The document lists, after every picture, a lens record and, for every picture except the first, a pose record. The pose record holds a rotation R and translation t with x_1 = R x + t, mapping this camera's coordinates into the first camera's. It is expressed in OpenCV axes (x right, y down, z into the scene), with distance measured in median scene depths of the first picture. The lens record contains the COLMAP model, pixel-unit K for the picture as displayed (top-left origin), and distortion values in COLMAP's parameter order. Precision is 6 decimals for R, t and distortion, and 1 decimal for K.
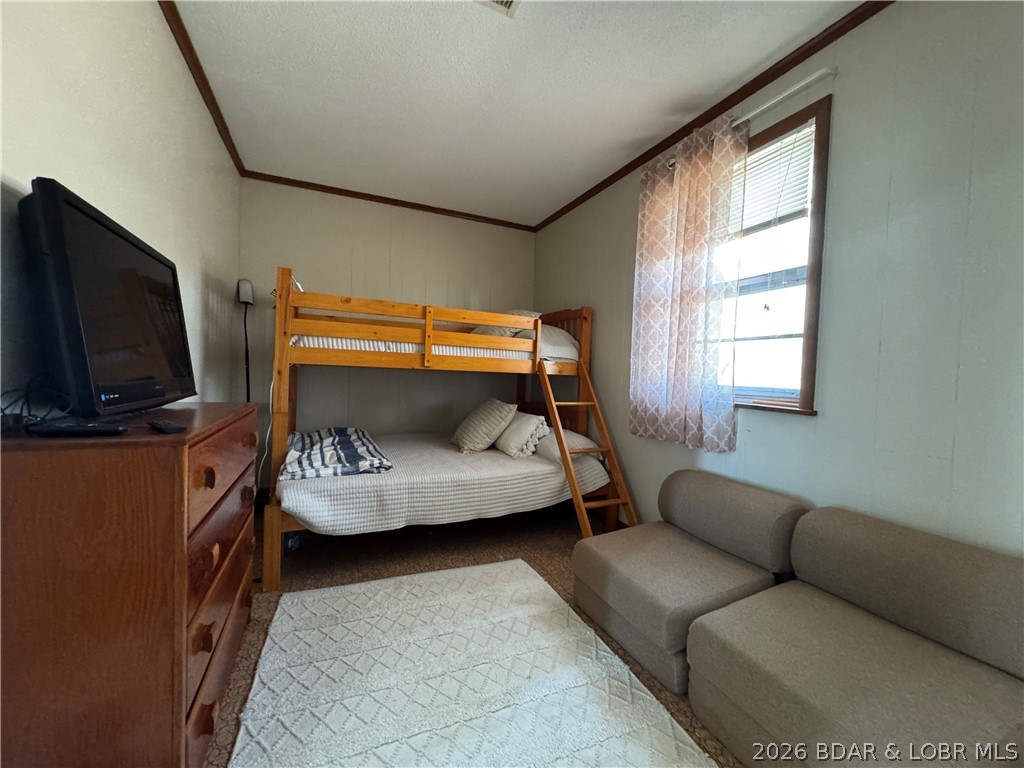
lens RADIAL K [[408.5, 0, 511.9], [0, 408.5, 383.2], [0, 0, 1]] dist [-0.000984, -0.000578]
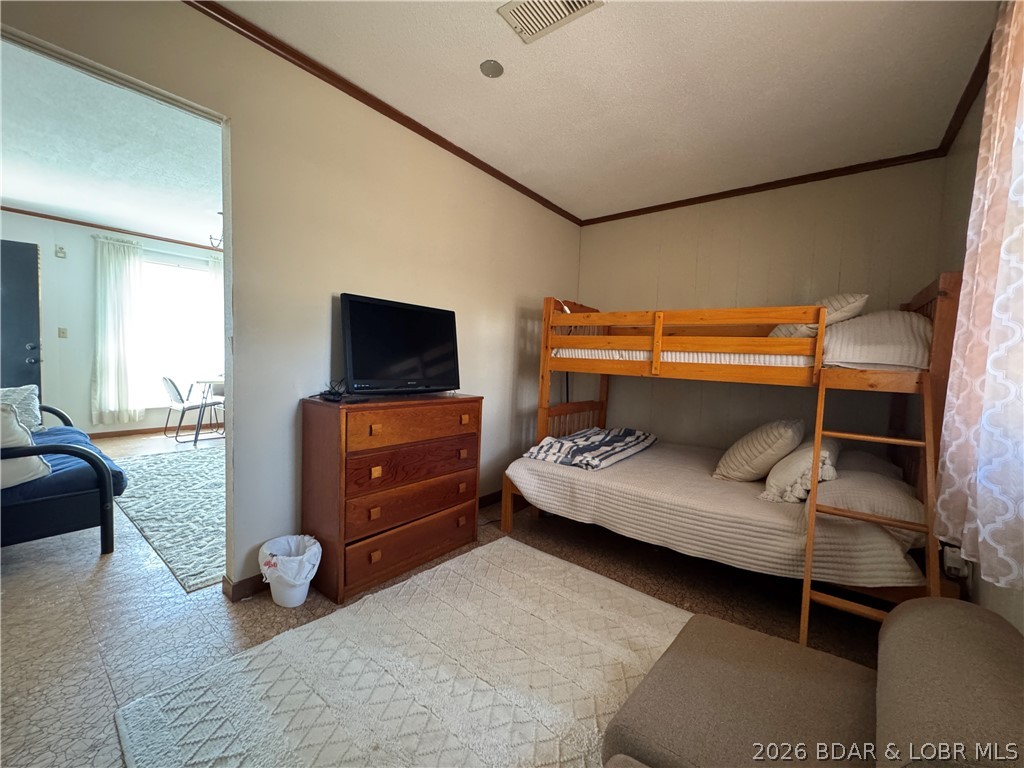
lens RADIAL K [[408.5, 0, 511.9], [0, 408.5, 383.2], [0, 0, 1]] dist [-0.000984, -0.000578]
pose [[0.463506, 0.034396, -0.885426, 0.629077], [-0.047155, 0.998788, 0.014115, -0.023036], [0.884838, 0.035210, 0.464566, 0.336061]]
